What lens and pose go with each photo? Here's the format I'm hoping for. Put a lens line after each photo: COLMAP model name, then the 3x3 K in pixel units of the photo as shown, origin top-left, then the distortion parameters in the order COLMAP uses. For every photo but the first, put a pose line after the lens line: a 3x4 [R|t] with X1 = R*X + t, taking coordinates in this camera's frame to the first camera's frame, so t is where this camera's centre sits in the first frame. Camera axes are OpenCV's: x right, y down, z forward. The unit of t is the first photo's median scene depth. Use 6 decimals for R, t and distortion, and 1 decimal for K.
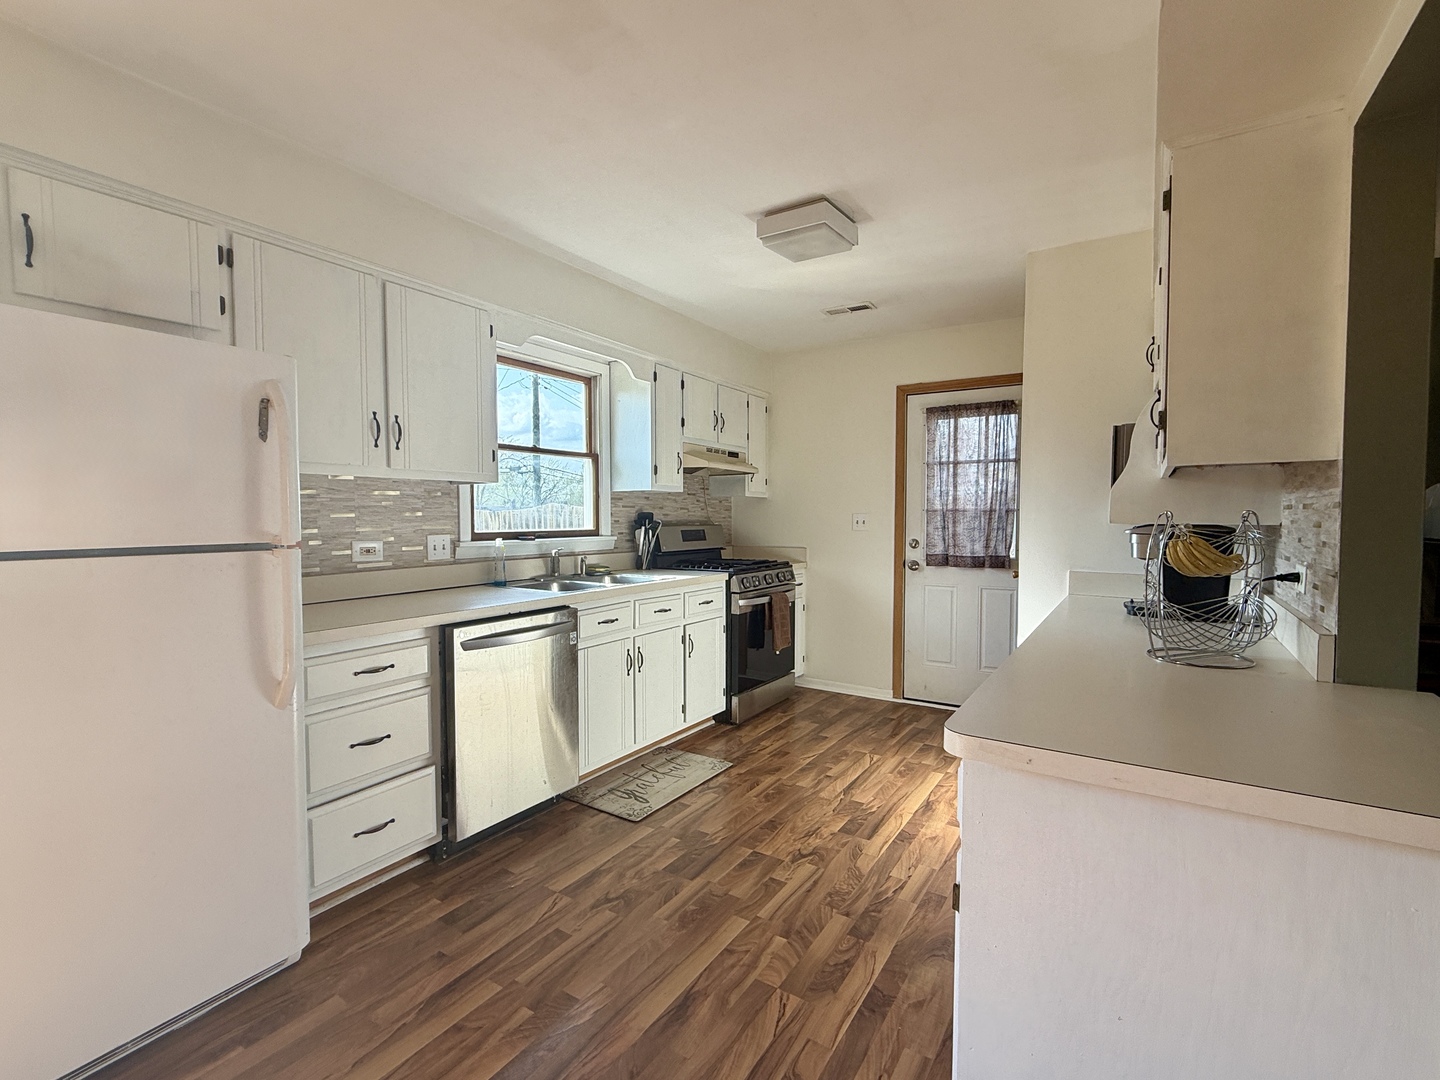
lens RADIAL K [[666.1, 0, 720.0], [0, 666.1, 540.0], [0, 0, 1]] dist [0.002879, -0.000015]
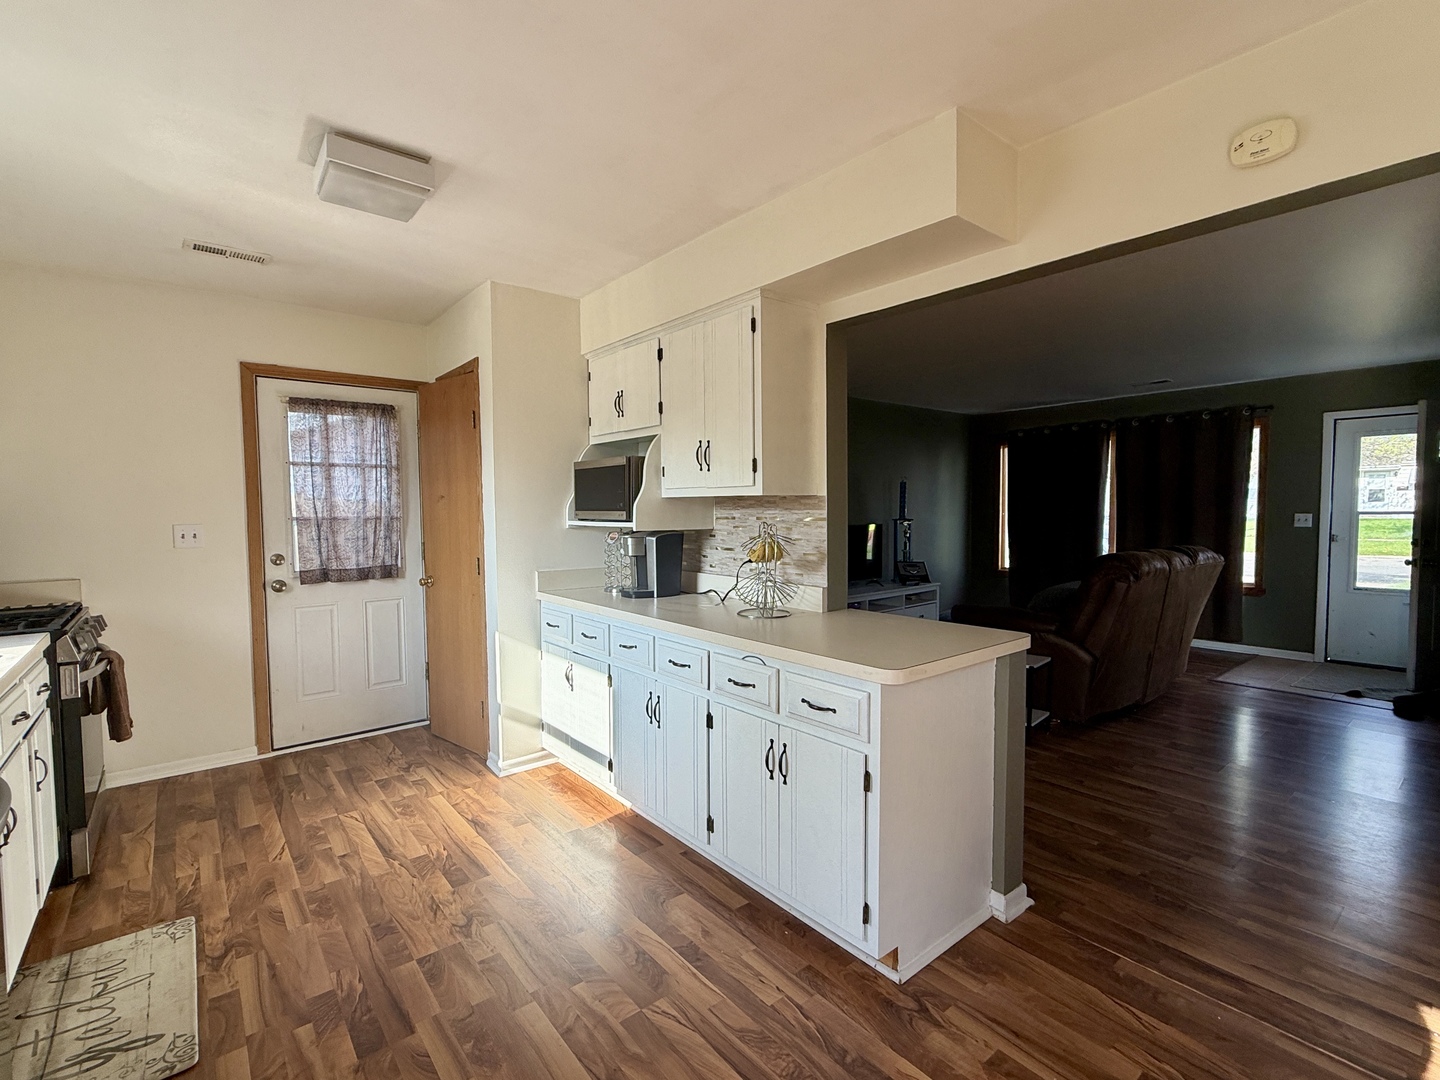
lens RADIAL K [[663.7, 0, 720.0], [0, 663.7, 540.0], [0, 0, 1]] dist [0.003510, 0.000032]
pose [[0.309631, -0.045879, 0.949749, -0.367877], [0.042828, 0.998494, 0.034271, -0.027011], [-0.949892, 0.030065, 0.311129, 0.260439]]
